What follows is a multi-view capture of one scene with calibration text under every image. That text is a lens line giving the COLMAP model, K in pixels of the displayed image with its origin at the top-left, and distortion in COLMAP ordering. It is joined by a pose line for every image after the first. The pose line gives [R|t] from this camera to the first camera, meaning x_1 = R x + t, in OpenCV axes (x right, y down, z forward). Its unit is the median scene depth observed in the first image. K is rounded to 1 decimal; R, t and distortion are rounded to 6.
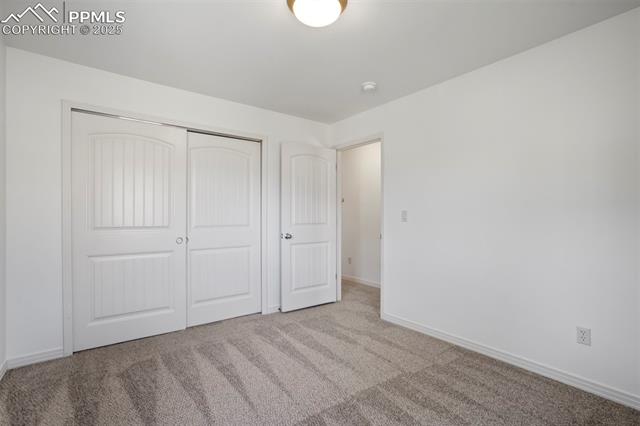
lens RADIAL K [[300.0, 0, 322.4], [0, 300.0, 212.9], [0, 0, 1]] dist [-0.048422, 0.020034]
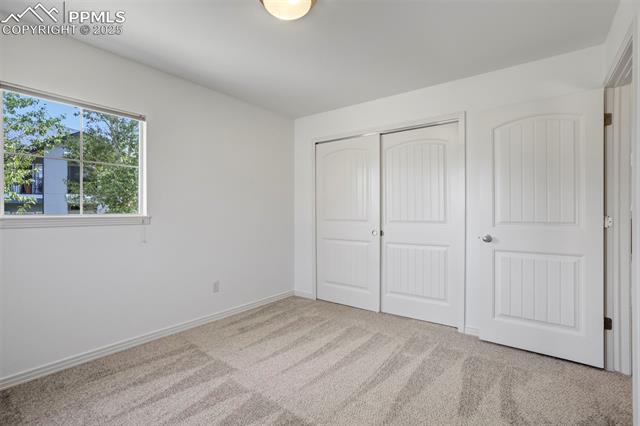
lens RADIAL K [[300.0, 0, 322.4], [0, 300.0, 212.9], [0, 0, 1]] dist [-0.048422, 0.020034]
pose [[0.251912, 0.002647, -0.967746, 0.564493], [0.013444, 0.999890, 0.006234, 0.005554], [0.967657, -0.014581, 0.251849, 0.502265]]
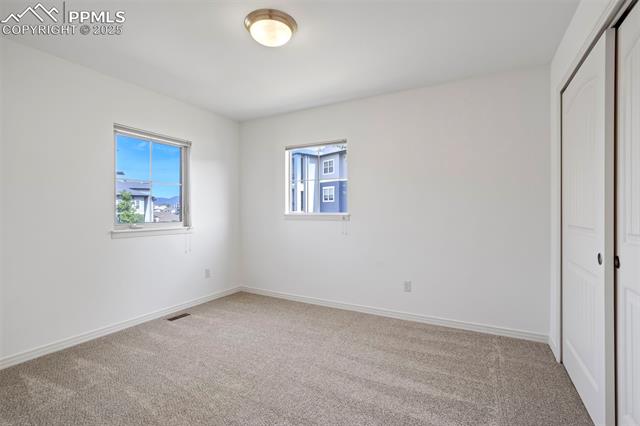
lens RADIAL K [[300.0, 0, 322.4], [0, 300.0, 212.9], [0, 0, 1]] dist [-0.048422, 0.020034]
pose [[-0.923165, -0.000216, -0.384404, 0.139119], [0.003144, 0.999962, -0.008112, 0.016951], [0.384391, -0.008697, -0.923129, 1.241798]]
